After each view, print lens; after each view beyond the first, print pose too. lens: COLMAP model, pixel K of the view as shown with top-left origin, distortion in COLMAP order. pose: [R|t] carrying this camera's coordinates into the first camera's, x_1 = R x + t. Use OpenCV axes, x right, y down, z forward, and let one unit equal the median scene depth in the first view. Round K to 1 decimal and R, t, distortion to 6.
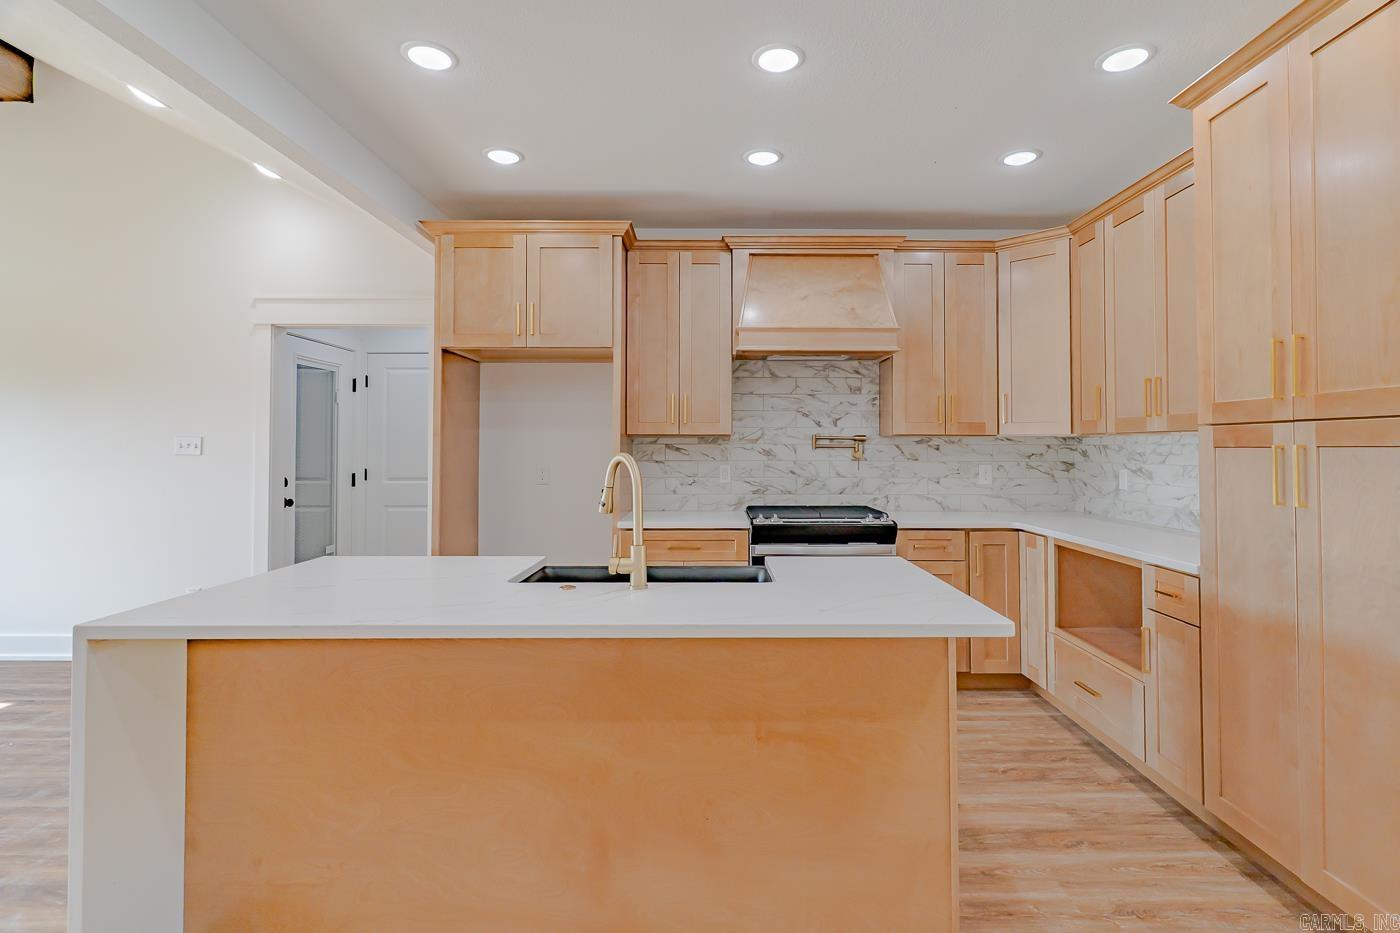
lens RADIAL K [[673.4, 0, 721.5], [0, 673.4, 432.5], [0, 0, 1]] dist [-0.002152, 0.002025]
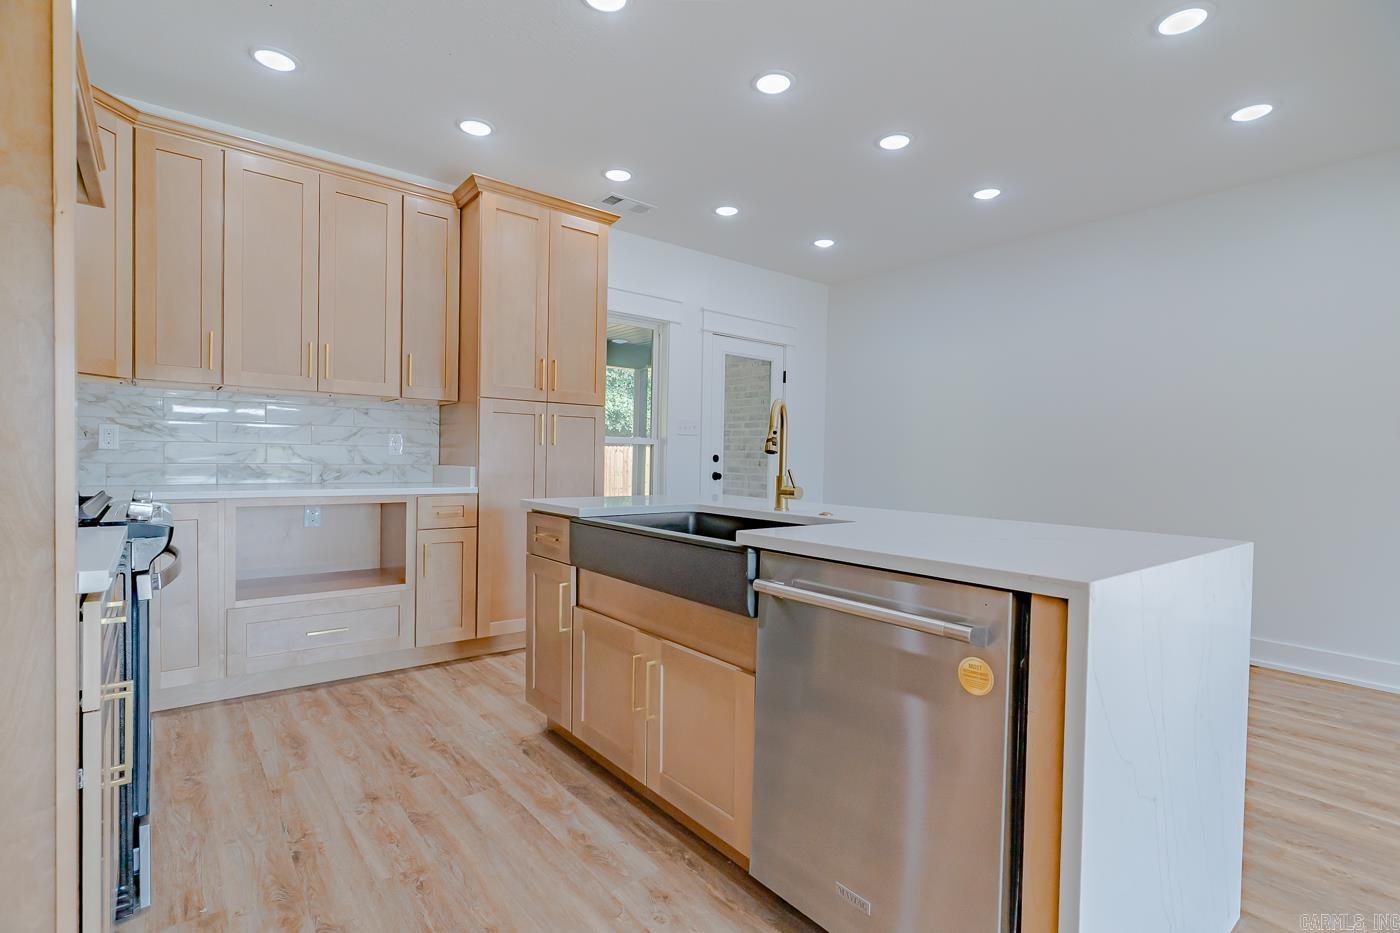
lens RADIAL K [[673.4, 0, 699.6], [0, 673.4, 461.9], [0, 0, 1]] dist [-0.002152, 0.002025]
pose [[-0.623021, -0.018332, 0.781990, -0.440051], [-0.037702, 0.999267, -0.006611, 0.069336], [-0.781296, -0.033601, -0.623256, 0.833685]]
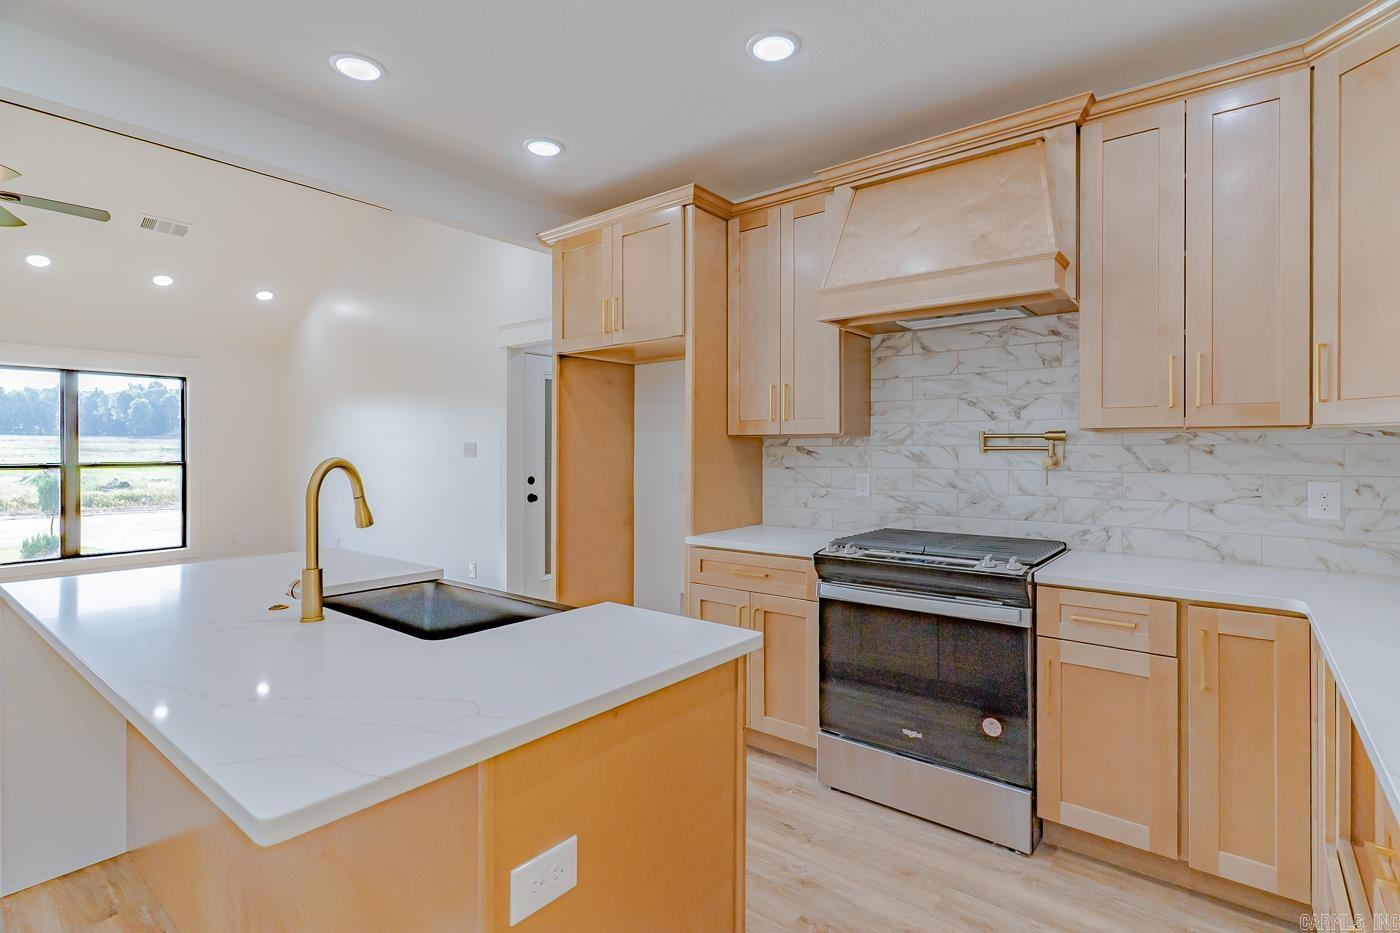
lens RADIAL K [[673.4, 0, 696.5], [0, 673.4, 452.3], [0, 0, 1]] dist [-0.002152, 0.002025]
pose [[0.782084, 0.000309, -0.623173, 0.336471], [0.015628, 0.999676, 0.020109, 0.006120], [0.622977, -0.025466, 0.781826, 0.283106]]
